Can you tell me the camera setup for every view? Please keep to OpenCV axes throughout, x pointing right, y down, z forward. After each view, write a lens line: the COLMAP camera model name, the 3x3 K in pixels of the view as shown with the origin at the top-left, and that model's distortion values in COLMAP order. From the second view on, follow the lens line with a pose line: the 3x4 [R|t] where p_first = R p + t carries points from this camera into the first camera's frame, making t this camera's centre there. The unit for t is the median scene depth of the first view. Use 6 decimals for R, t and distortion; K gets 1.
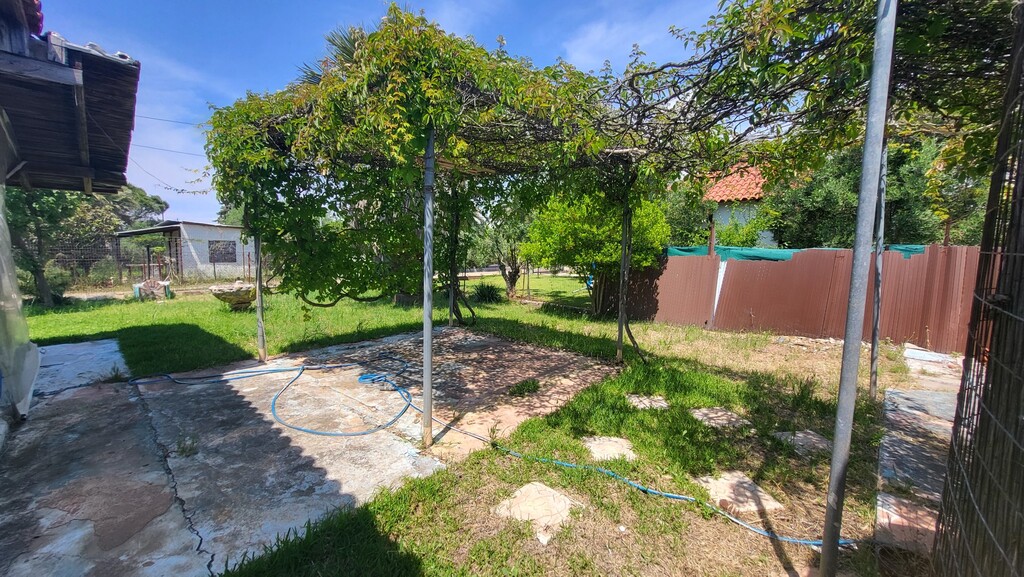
lens RADIAL K [[409.1, 0, 510.2], [0, 409.1, 283.0], [0, 0, 1]] dist [0.000503, 0.000049]
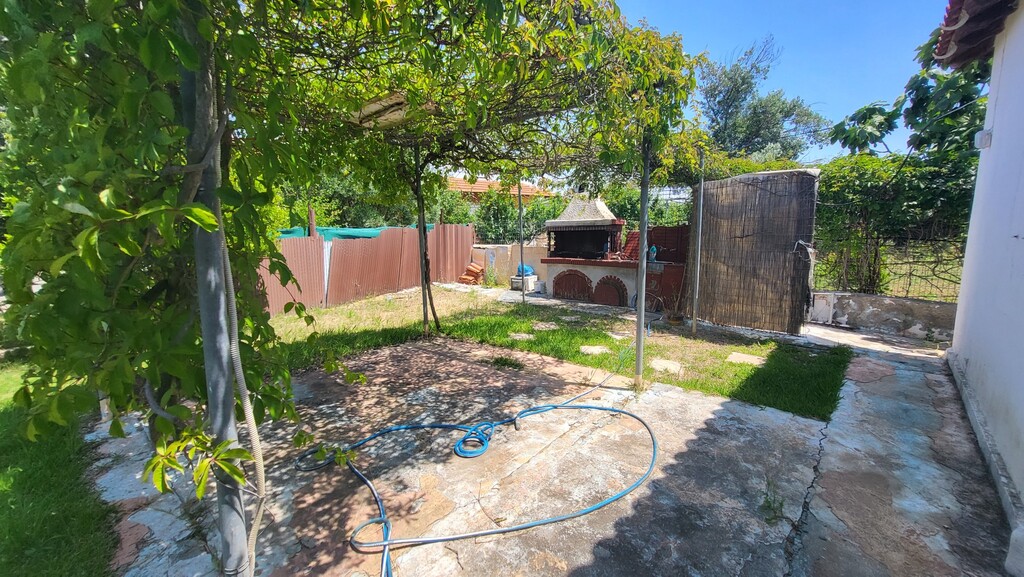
lens RADIAL K [[409.1, 0, 509.0], [0, 409.1, 284.0], [0, 0, 1]] dist [0.000503, 0.000049]
pose [[-0.021523, -0.154614, 0.987740, -1.069894], [0.098510, 0.982834, 0.155993, -0.120139], [-0.994903, 0.100660, -0.005922, 1.059245]]
